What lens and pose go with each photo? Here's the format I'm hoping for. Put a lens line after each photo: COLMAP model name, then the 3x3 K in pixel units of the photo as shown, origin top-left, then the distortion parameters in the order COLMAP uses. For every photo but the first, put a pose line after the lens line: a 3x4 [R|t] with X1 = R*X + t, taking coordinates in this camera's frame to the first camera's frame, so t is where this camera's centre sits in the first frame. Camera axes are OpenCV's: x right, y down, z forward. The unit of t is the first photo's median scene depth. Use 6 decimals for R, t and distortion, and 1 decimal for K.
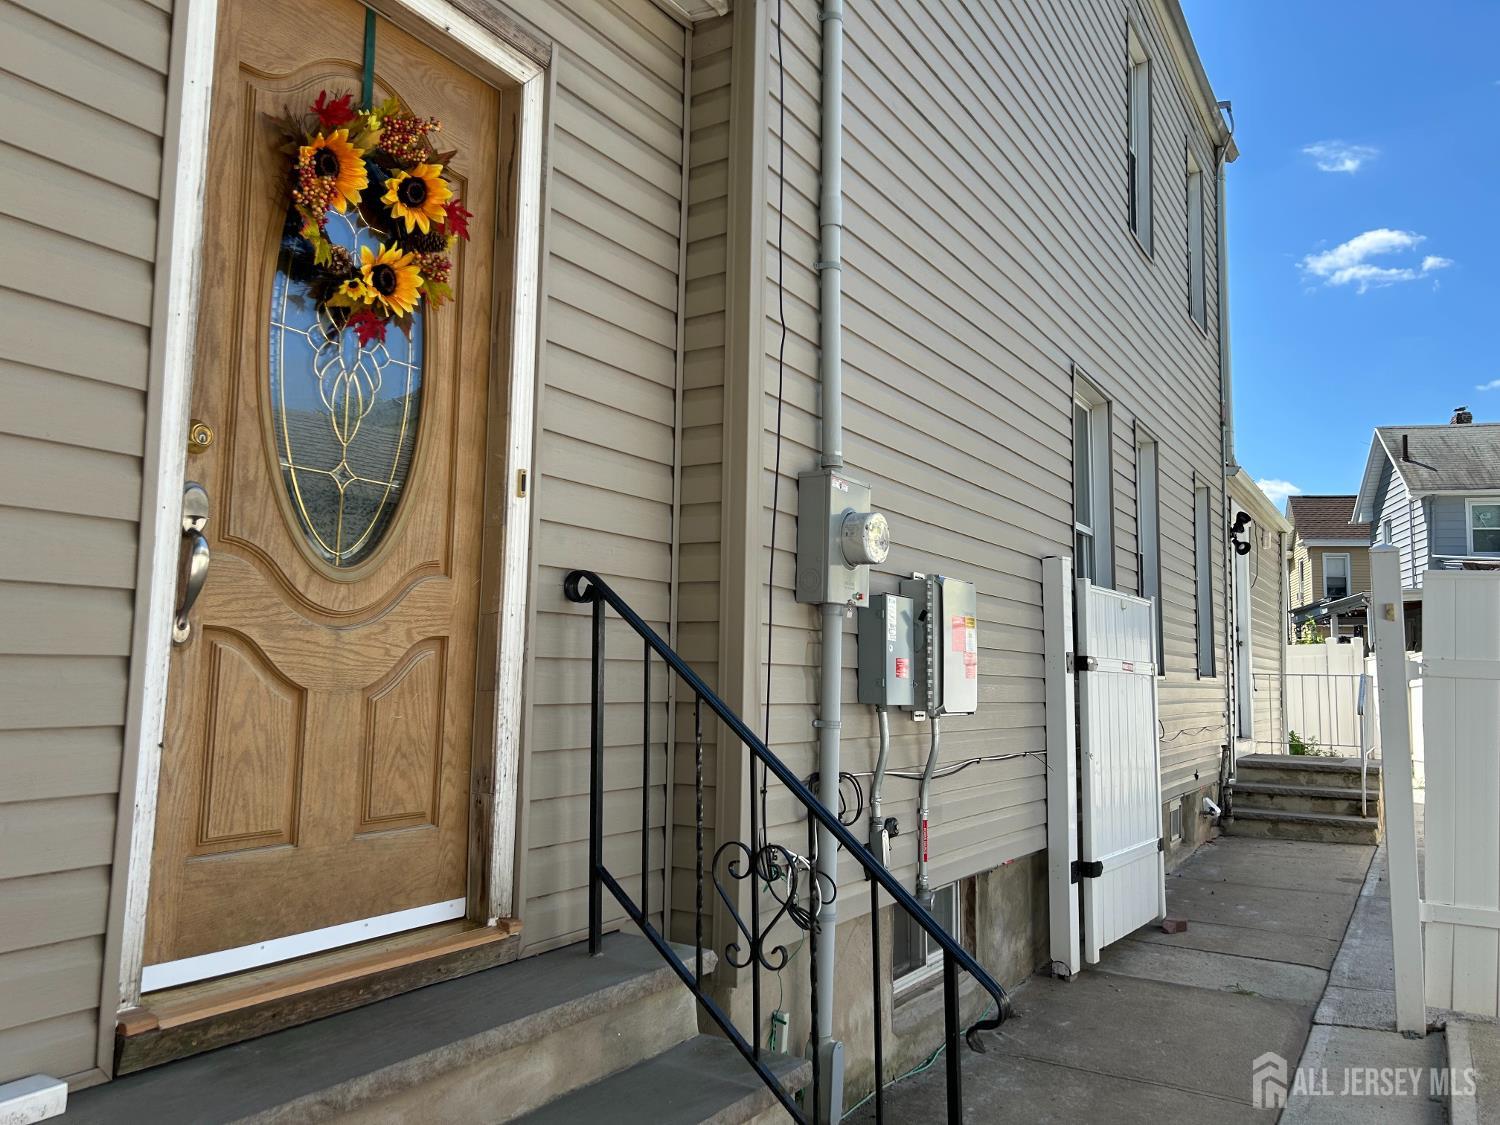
lens RADIAL K [[1106.2, 0, 743.2], [0, 1106.2, 559.8], [0, 0, 1]] dist [0.044030, -0.049541]
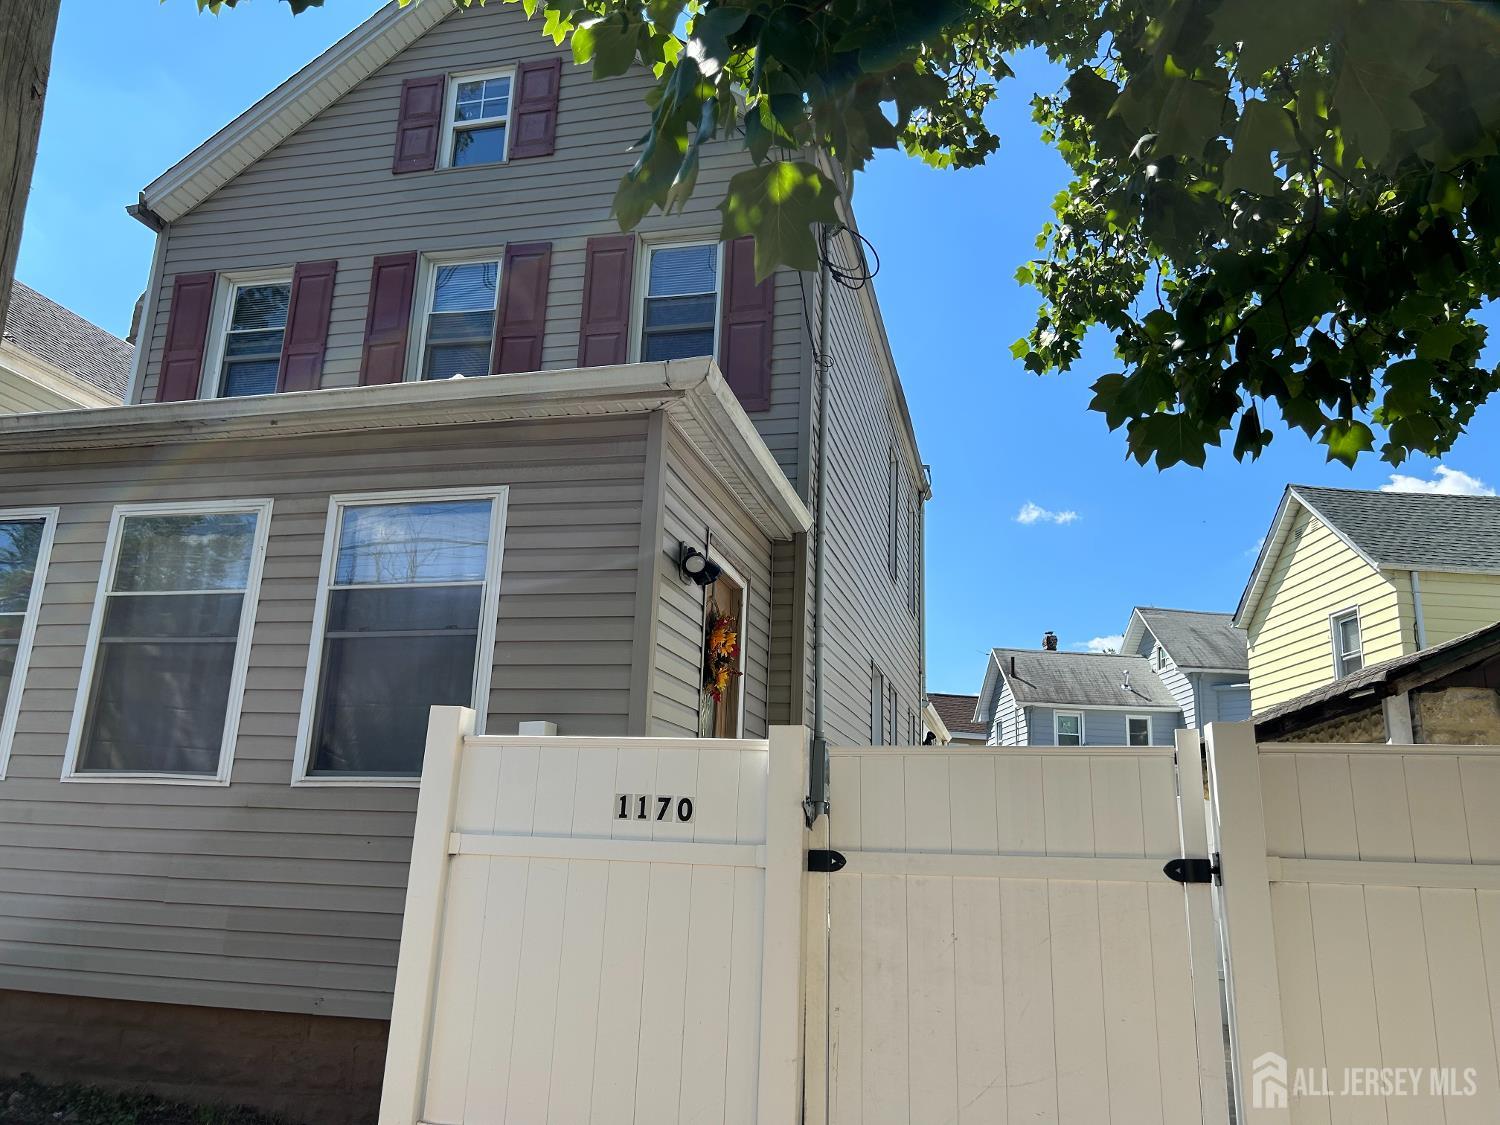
lens RADIAL K [[1106.2, 0, 748.3], [0, 1106.2, 570.8], [0, 0, 1]] dist [0.044030, -0.049541]
pose [[0.950379, 0.092735, 0.296951, -0.291274], [-0.051694, 0.988342, -0.143204, -0.035469], [-0.306769, 0.120748, 0.944094, -0.425196]]
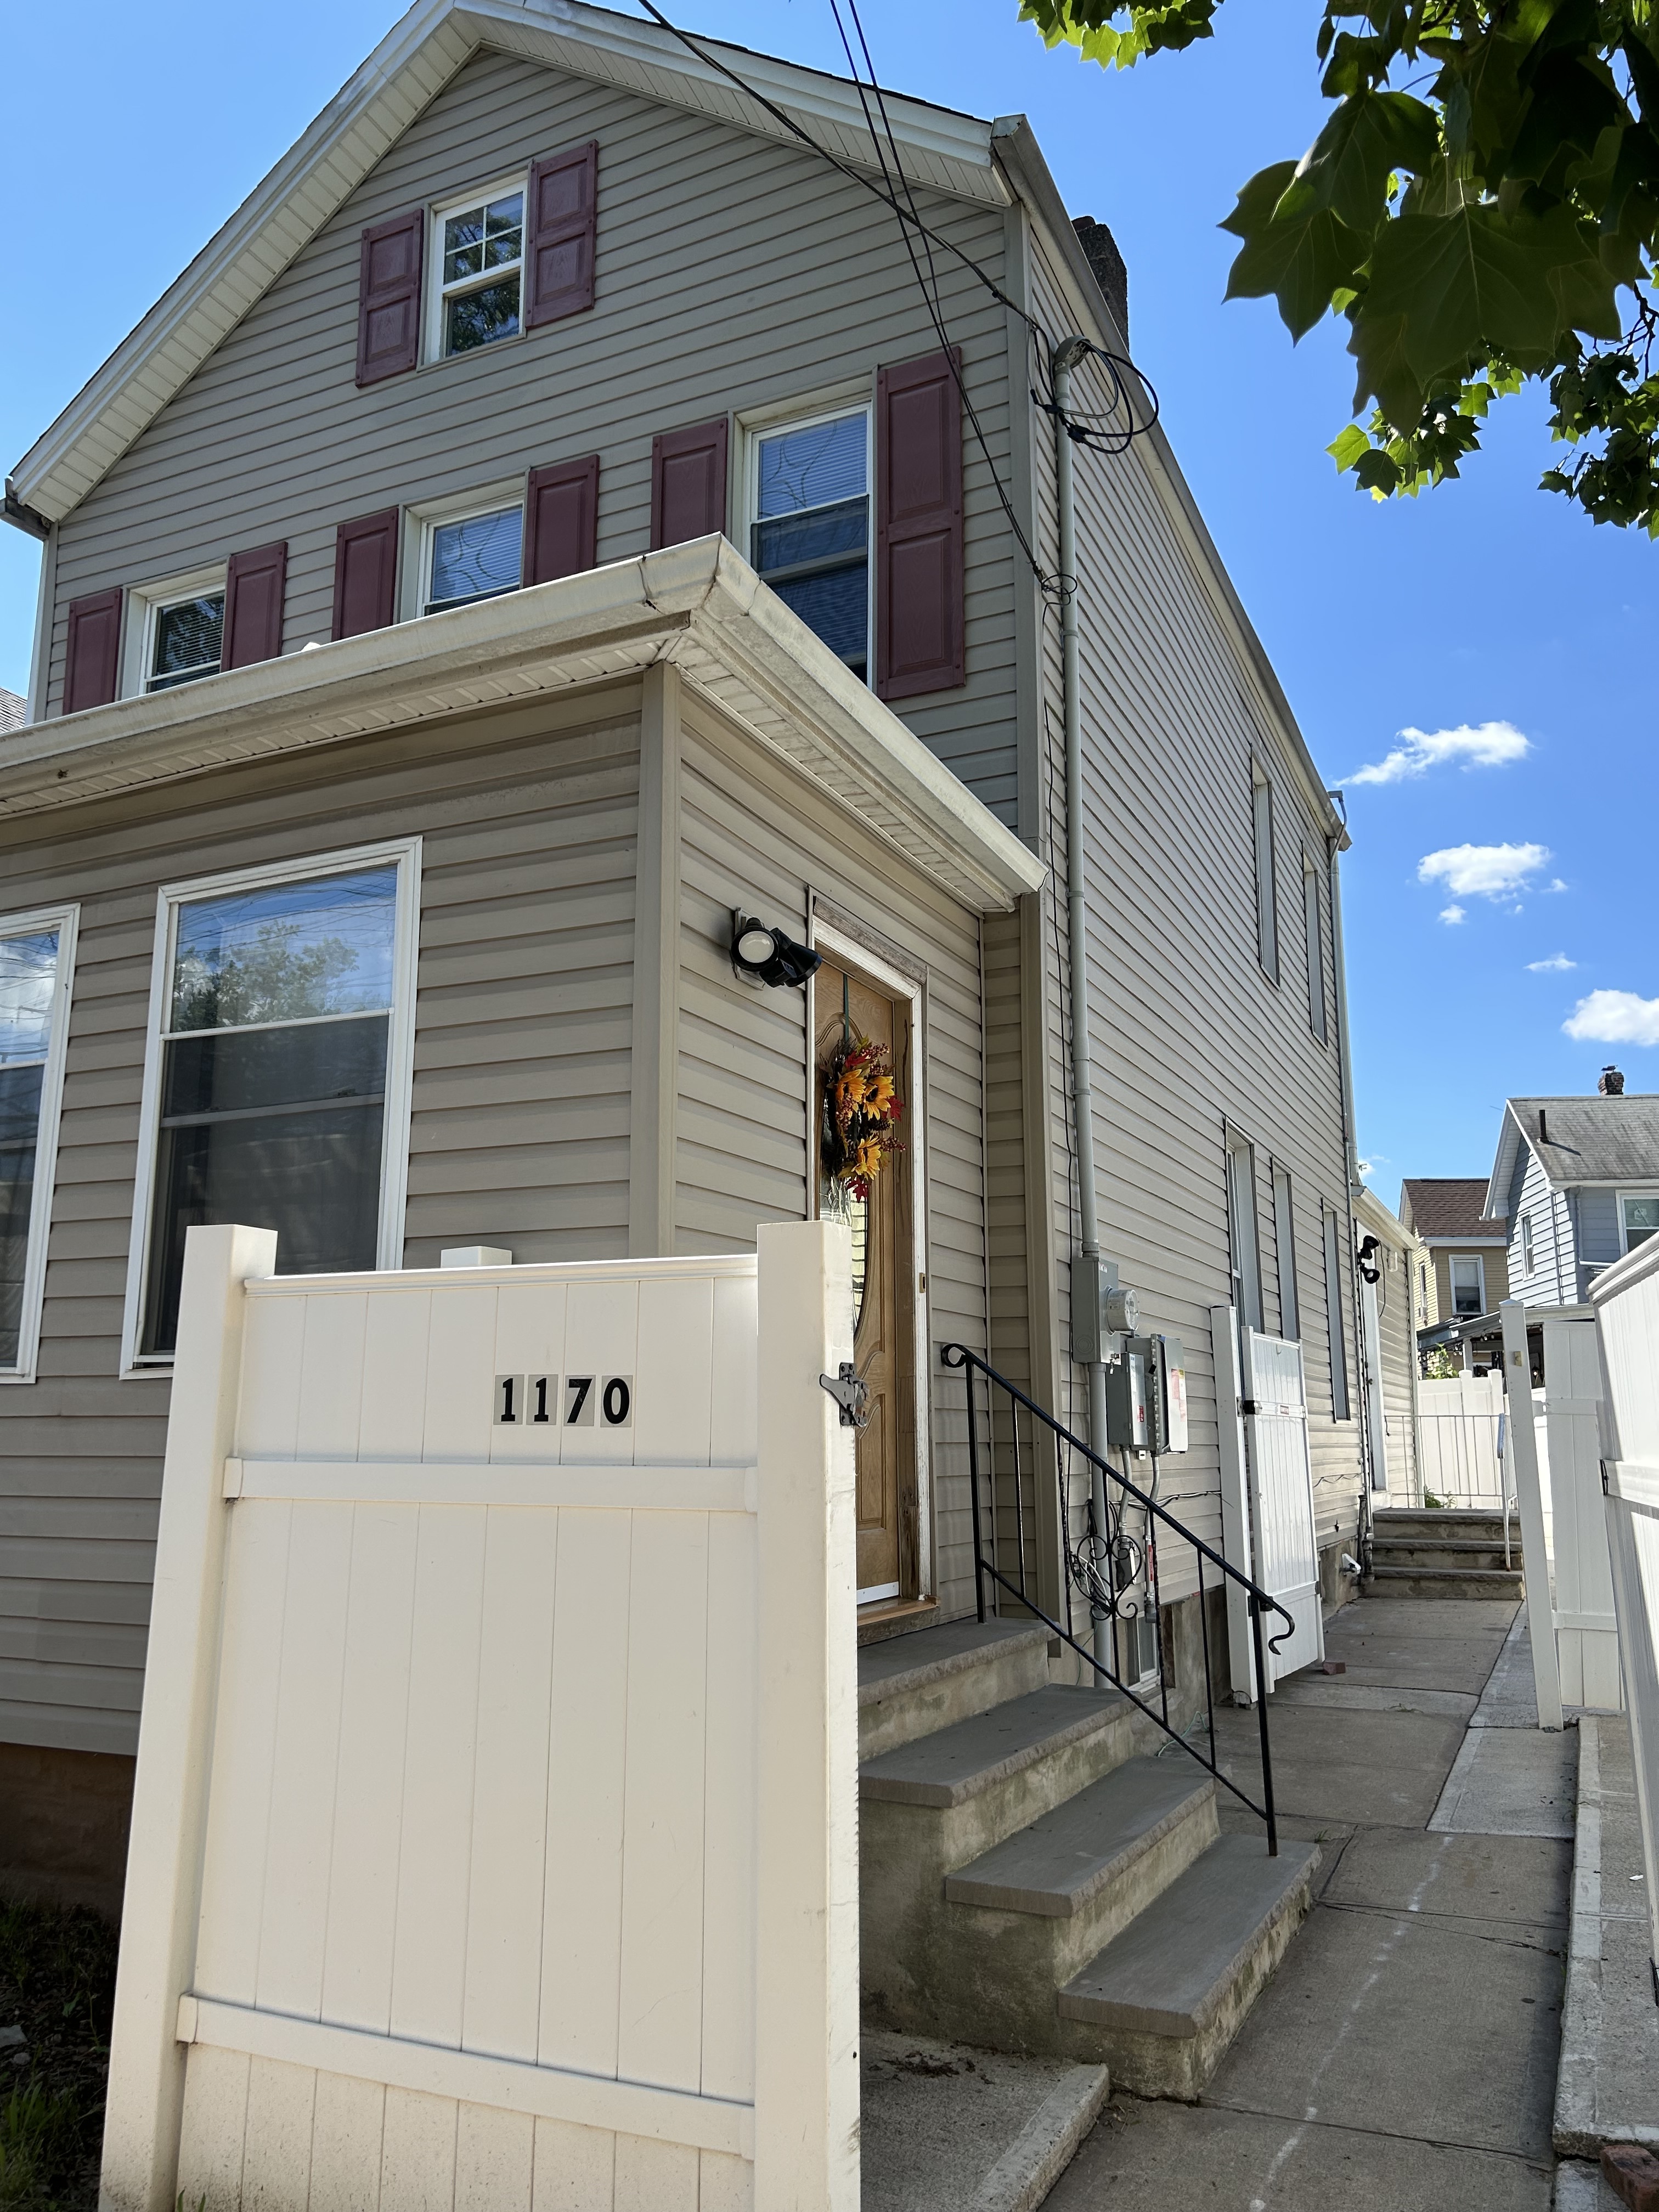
lens RADIAL K [[1631.3, 0, 821.5], [0, 1631.3, 1122.6], [0, 0, 1]] dist [0.044030, -0.049541]
pose [[0.993232, 0.005009, 0.116043, -0.174255], [0.004504, 0.996657, -0.081578, -0.031966], [-0.116064, 0.081549, 0.989888, -0.322133]]
